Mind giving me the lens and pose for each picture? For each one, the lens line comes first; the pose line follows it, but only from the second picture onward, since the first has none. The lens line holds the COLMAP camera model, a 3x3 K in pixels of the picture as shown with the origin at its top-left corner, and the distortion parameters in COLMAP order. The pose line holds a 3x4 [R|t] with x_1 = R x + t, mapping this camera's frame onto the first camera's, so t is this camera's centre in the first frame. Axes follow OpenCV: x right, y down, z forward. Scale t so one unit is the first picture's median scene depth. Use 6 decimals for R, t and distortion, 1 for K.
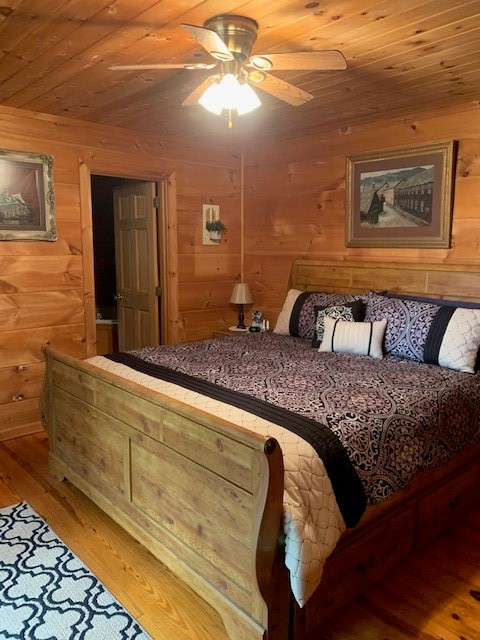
lens RADIAL K [[490.2, 0, 249.5], [0, 490.2, 319.2], [0, 0, 1]] dist [0.005413, -0.008515]
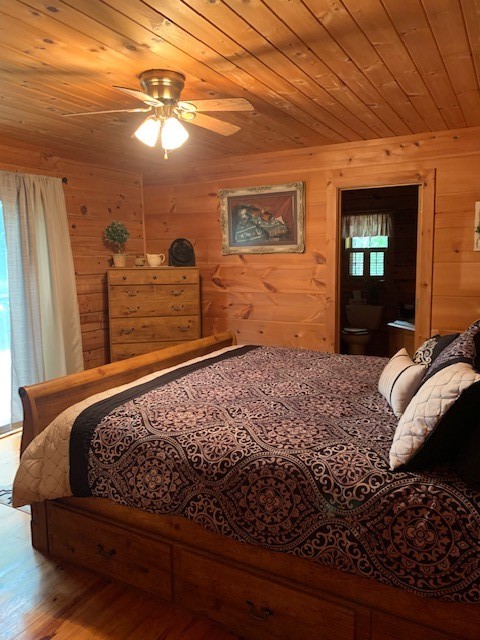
lens RADIAL K [[490.2, 0, 249.5], [0, 490.2, 319.2], [0, 0, 1]] dist [0.005413, -0.008515]
pose [[0.326129, 0.105194, -0.939454, 0.756447], [-0.121852, 0.990177, 0.068573, -0.067652], [0.937439, 0.092110, 0.335744, 0.517933]]
